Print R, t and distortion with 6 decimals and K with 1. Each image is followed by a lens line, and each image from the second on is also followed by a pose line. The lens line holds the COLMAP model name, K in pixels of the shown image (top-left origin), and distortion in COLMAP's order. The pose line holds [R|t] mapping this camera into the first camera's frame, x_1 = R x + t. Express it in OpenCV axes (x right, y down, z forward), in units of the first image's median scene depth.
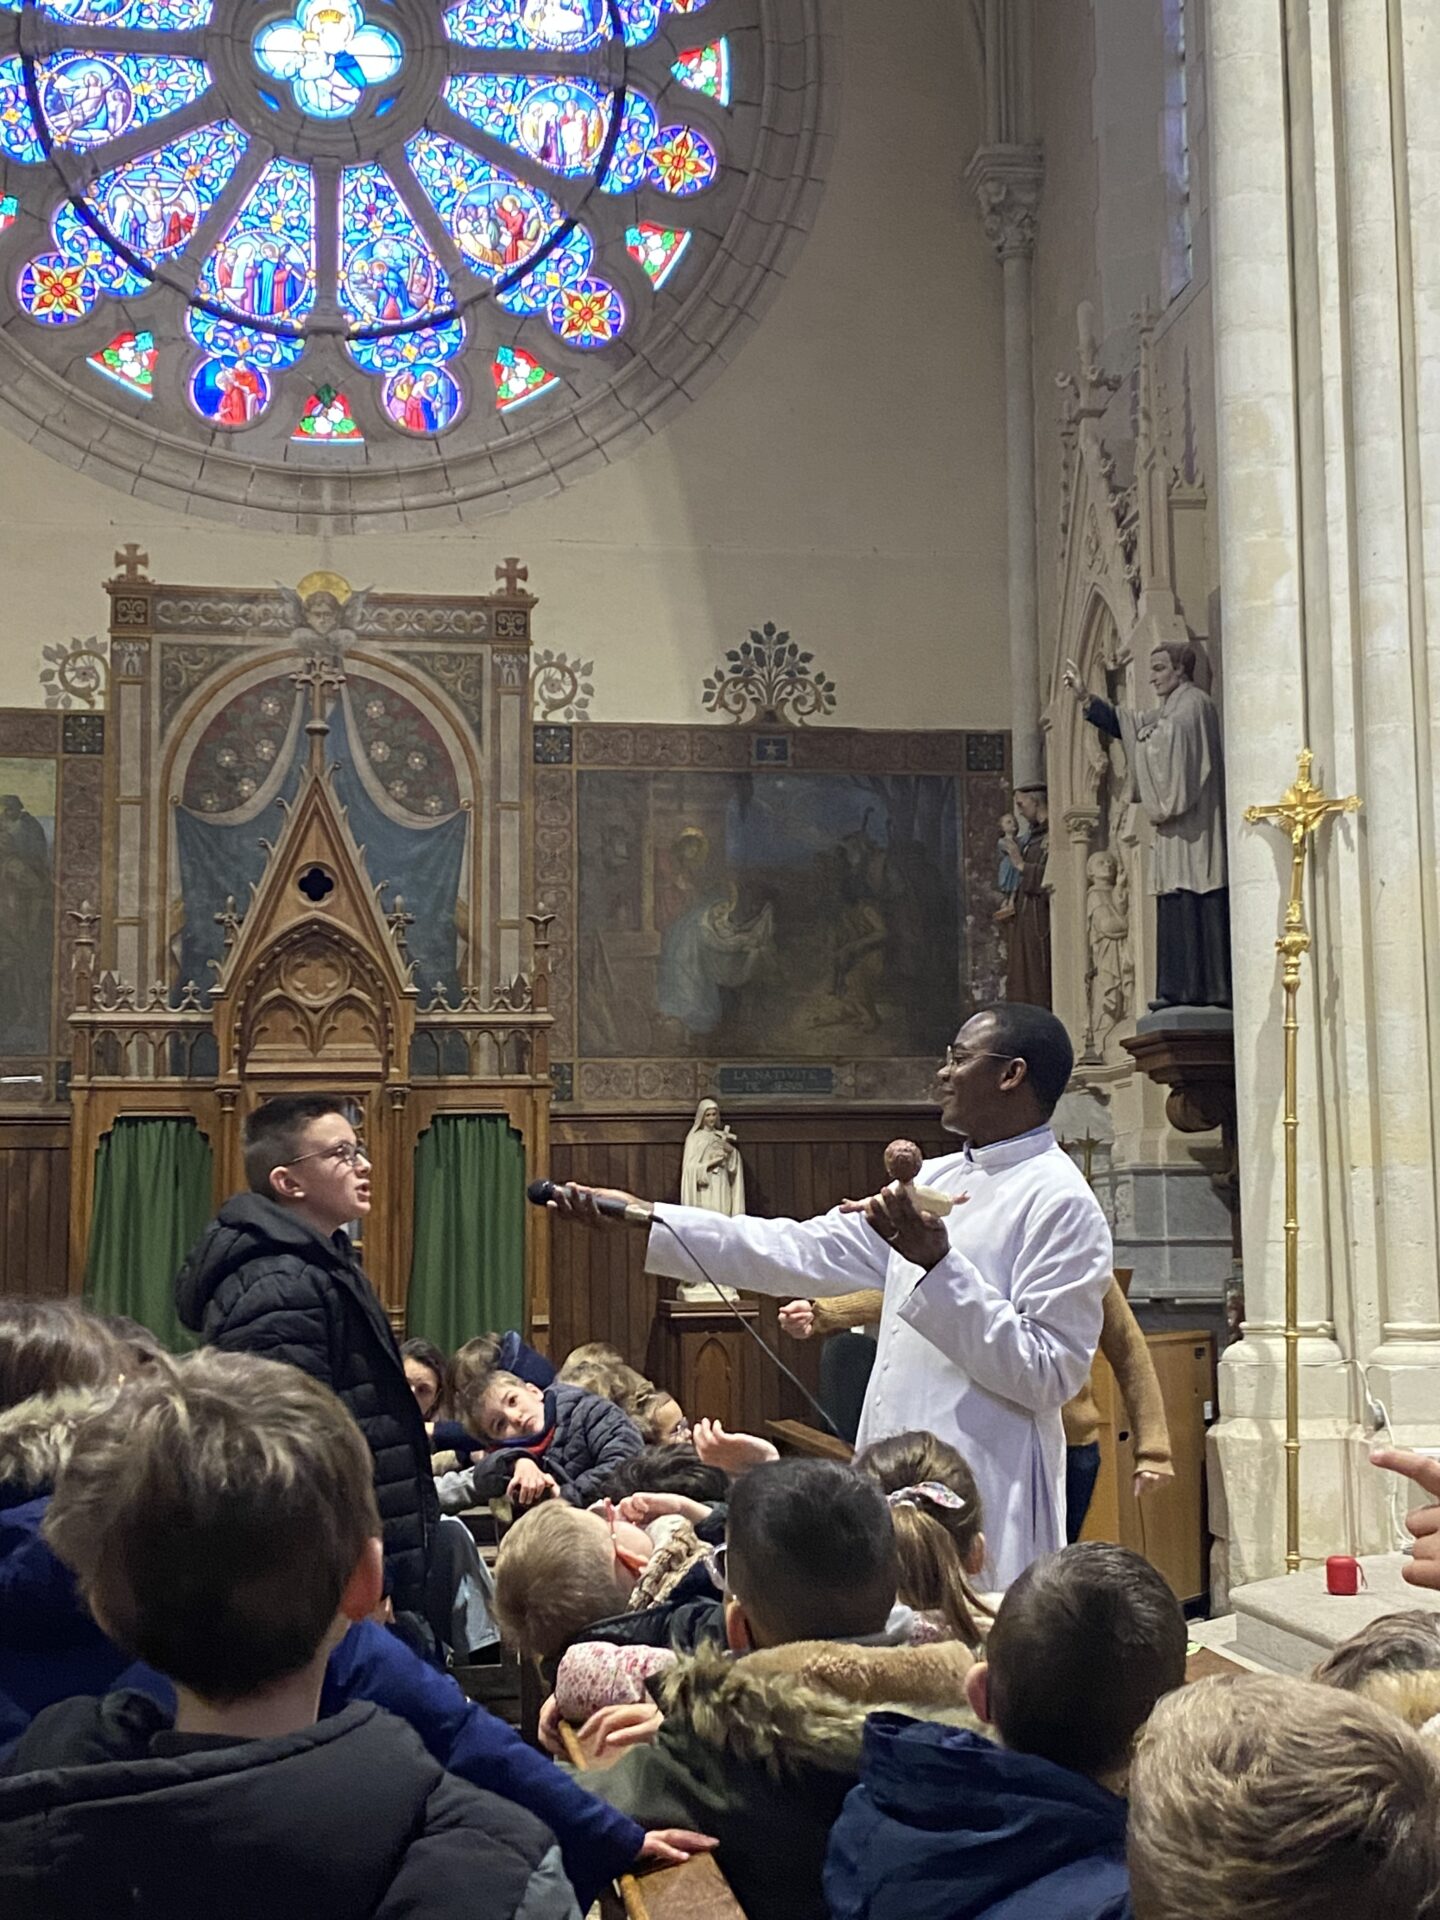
lens RADIAL K [[2635.6, 0, 731.1], [0, 2635.6, 934.8], [0, 0, 1]] dist [0.232298, -0.839513]
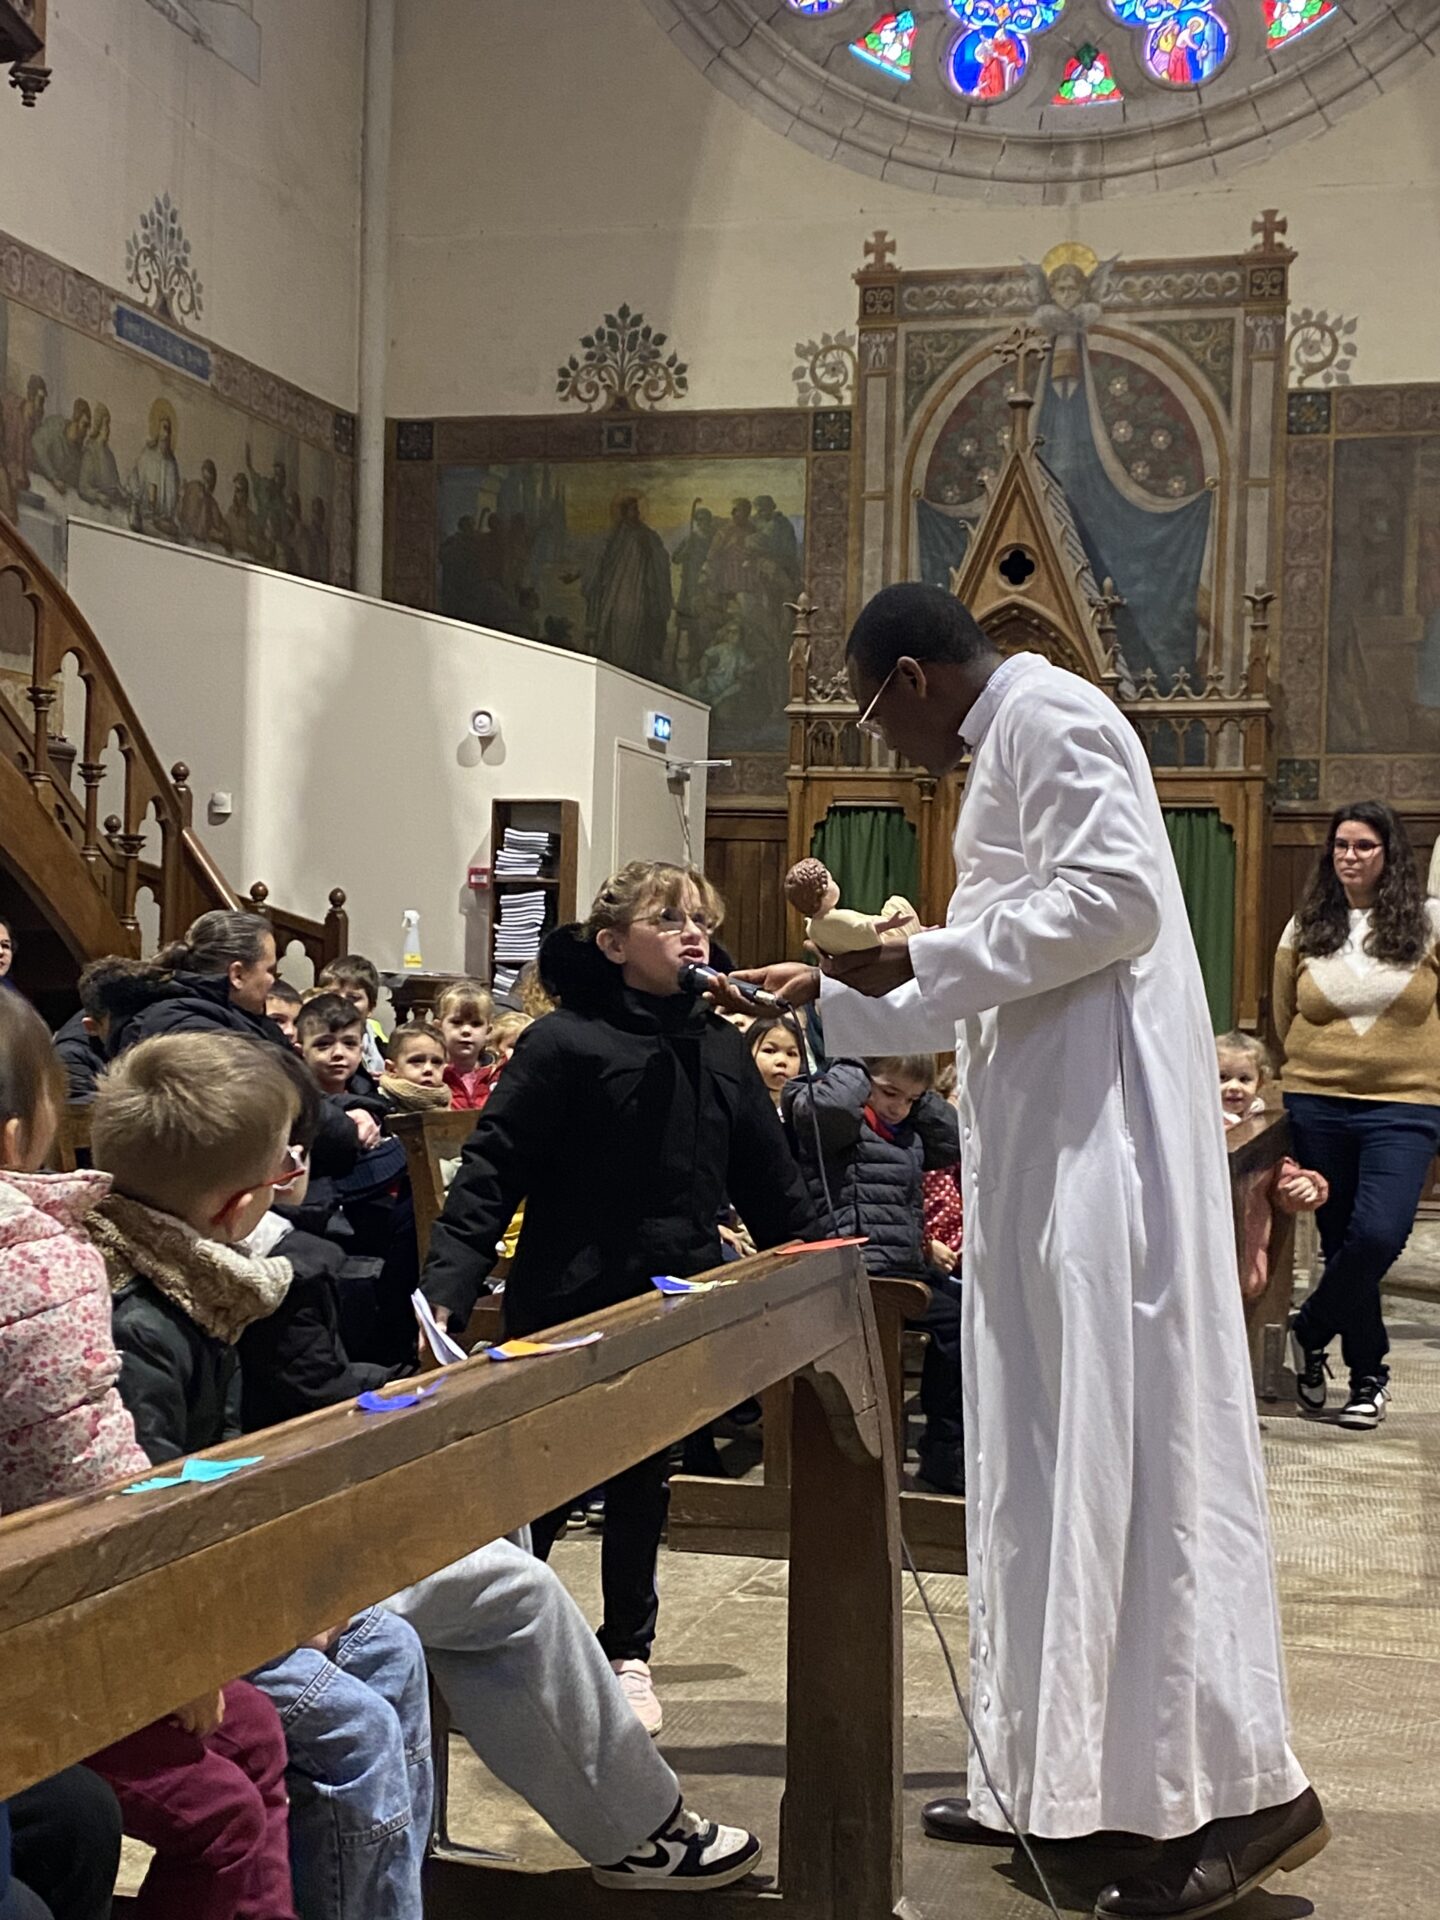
lens RADIAL K [[2492.7, 0, 778.3], [0, 2492.7, 960.2], [0, 0, 1]] dist [0.198437, -0.650103]
pose [[0.918471, 0.029173, -0.394410, 0.116118], [0.010187, 0.995200, 0.097332, 0.030548], [0.395356, -0.093414, 0.913766, 0.106013]]
